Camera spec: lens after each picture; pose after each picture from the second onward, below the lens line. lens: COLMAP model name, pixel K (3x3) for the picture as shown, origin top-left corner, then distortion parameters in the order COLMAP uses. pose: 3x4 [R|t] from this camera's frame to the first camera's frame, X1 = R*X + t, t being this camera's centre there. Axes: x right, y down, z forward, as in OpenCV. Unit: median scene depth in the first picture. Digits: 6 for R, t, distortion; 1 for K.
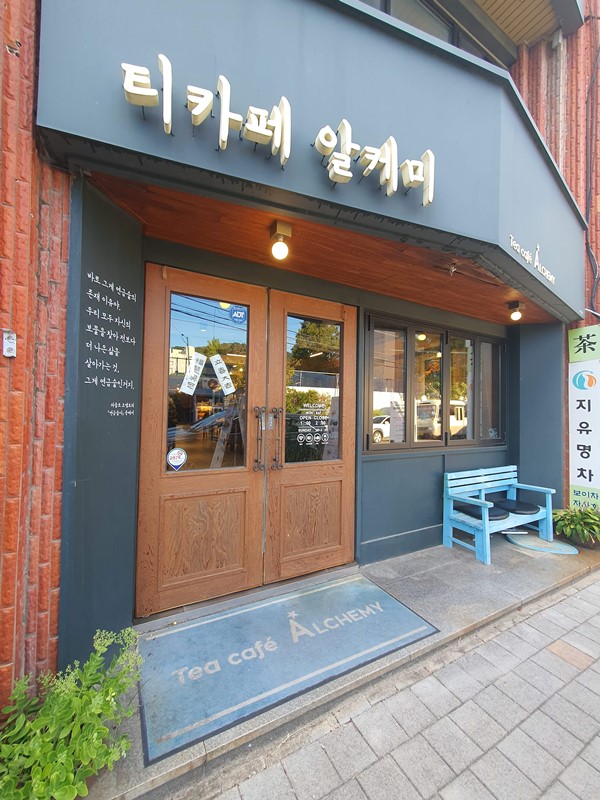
lens RADIAL K [[316.7, 0, 297.3], [0, 316.7, 398.5], [0, 0, 1]] dist [-0.003320, -0.000117]
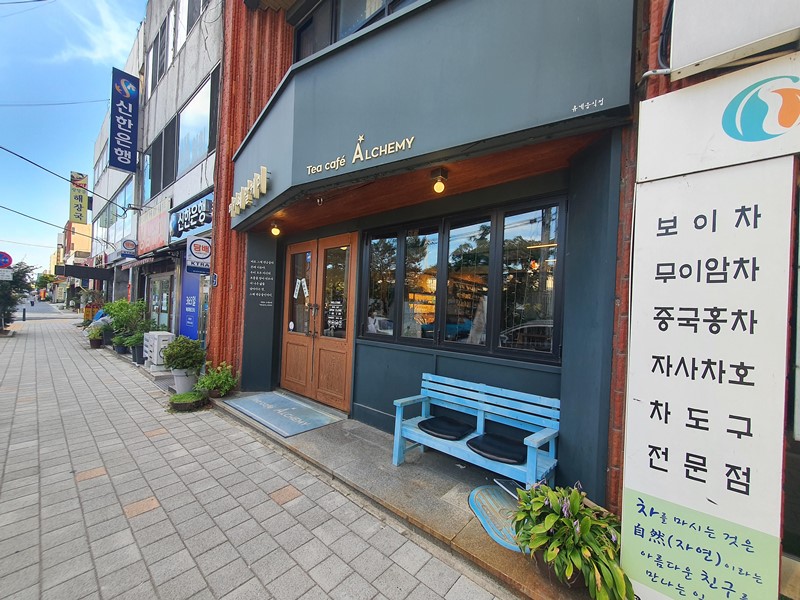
lens RADIAL K [[316.7, 0, 397.0], [0, 316.7, 304.7], [0, 0, 1]] dist [-0.003320, -0.000117]
pose [[0.355048, -0.022523, -0.934577, 1.842540], [-0.007228, 0.999614, -0.026836, 0.080368], [0.934820, 0.016283, 0.354748, 0.802216]]
